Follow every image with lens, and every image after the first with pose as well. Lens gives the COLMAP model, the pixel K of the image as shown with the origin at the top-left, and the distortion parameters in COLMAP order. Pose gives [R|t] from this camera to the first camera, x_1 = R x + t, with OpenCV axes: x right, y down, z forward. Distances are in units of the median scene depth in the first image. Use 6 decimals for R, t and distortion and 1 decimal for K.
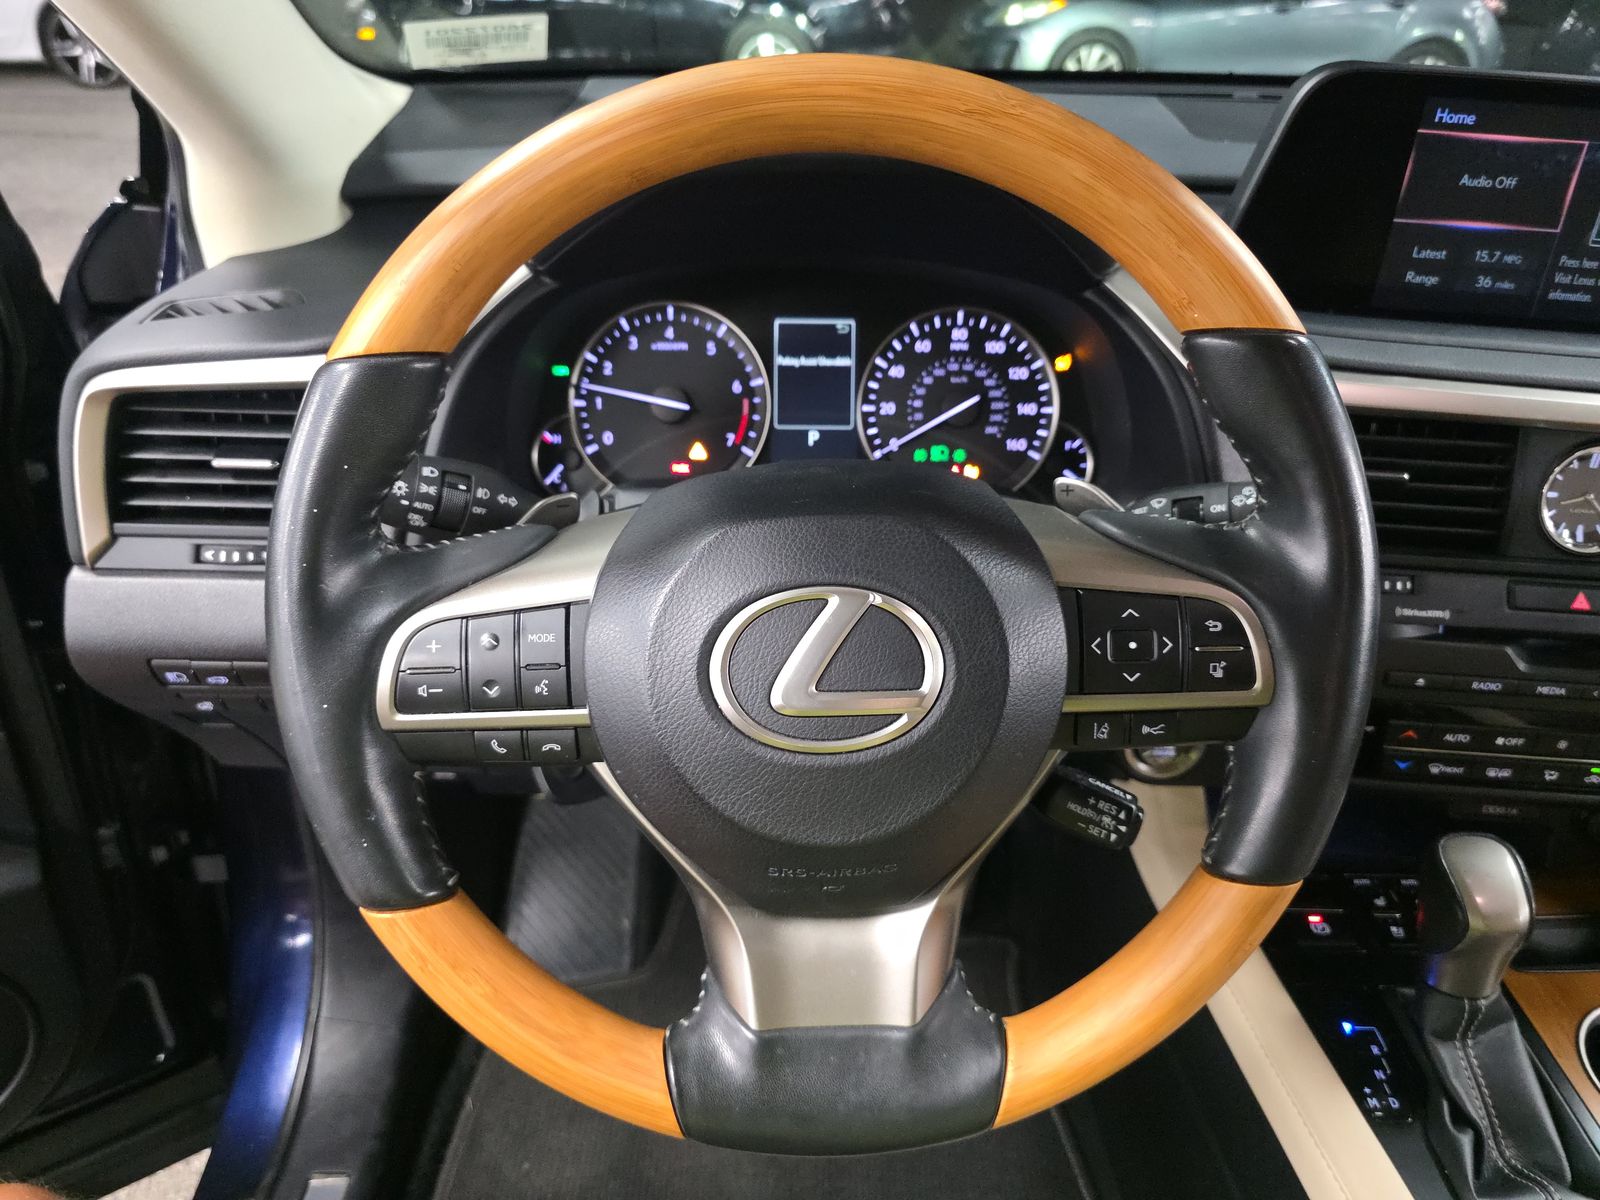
lens RADIAL K [[987.2, 0, 805.6], [0, 987.2, 585.9], [0, 0, 1]] dist [0.059764, -0.047740]
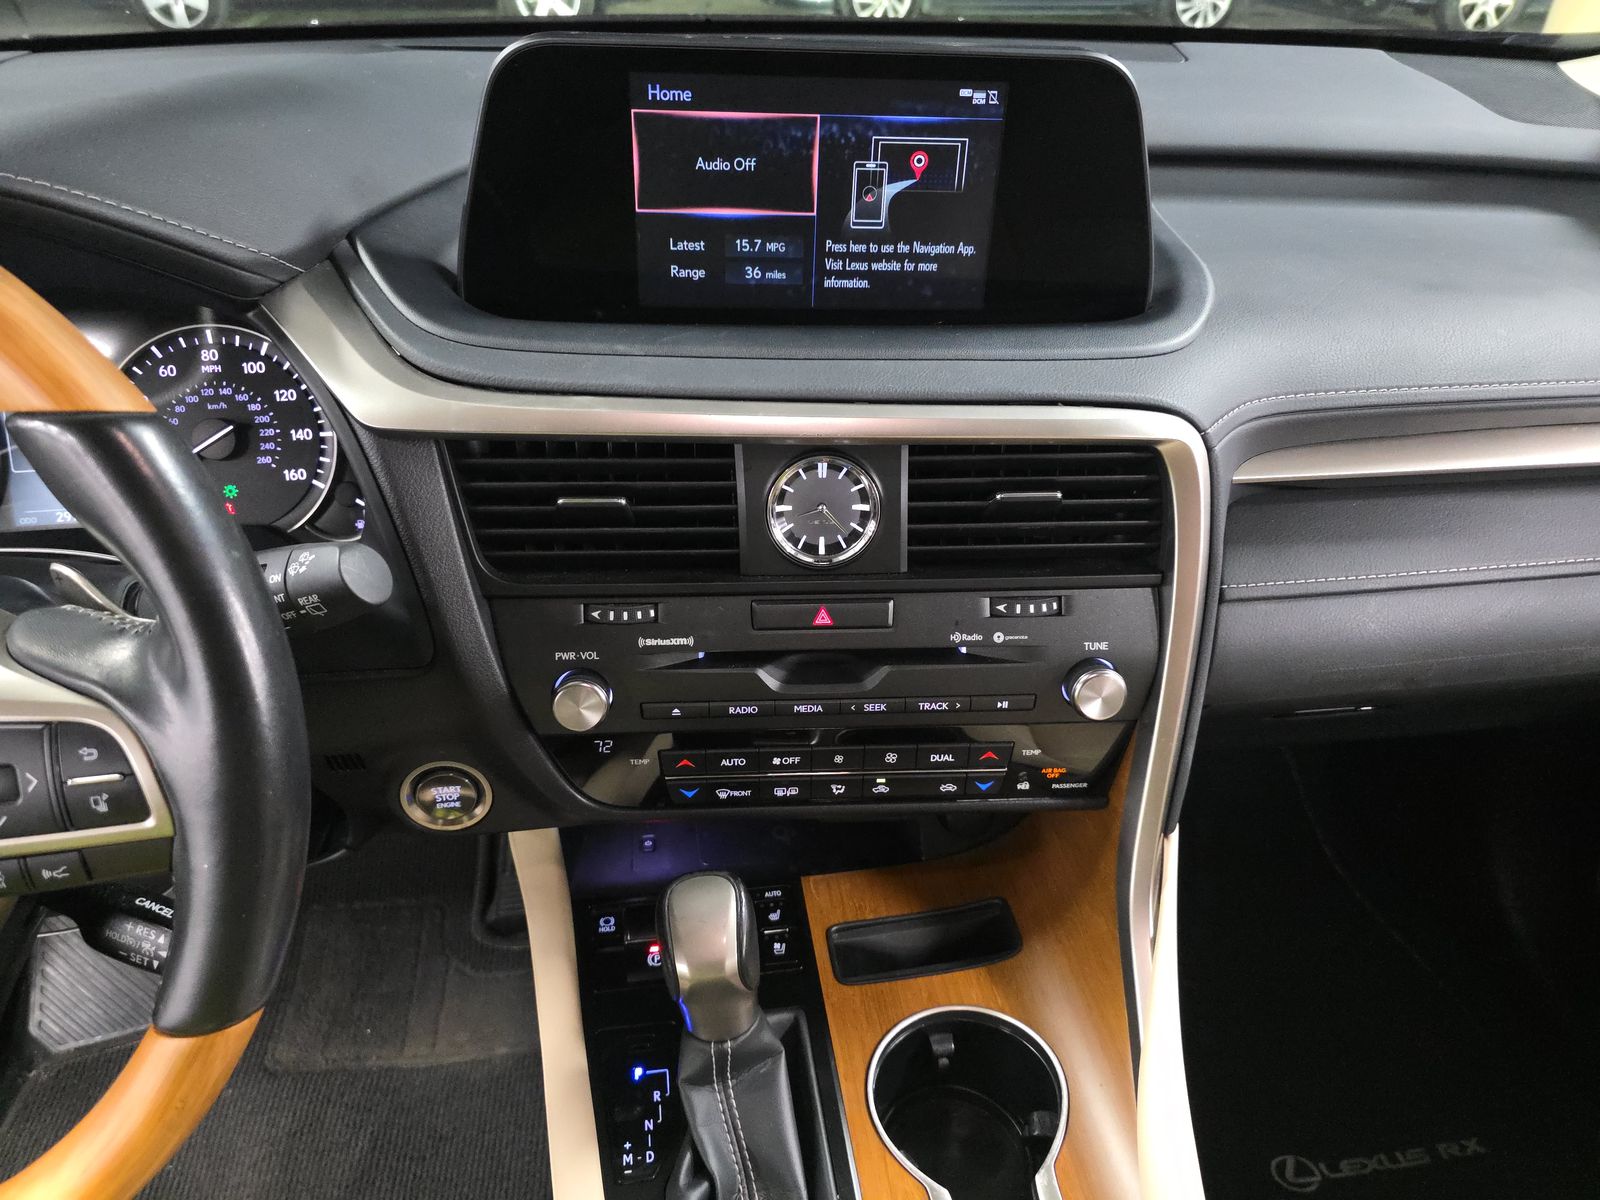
lens RADIAL K [[987.2, 0, 805.6], [0, 987.2, 585.9], [0, 0, 1]] dist [0.059764, -0.047740]
pose [[0.994360, -0.082242, 0.066971, 0.606925], [0.076983, 0.994004, 0.077653, -0.077486], [-0.072955, -0.072059, 0.994729, 0.056718]]
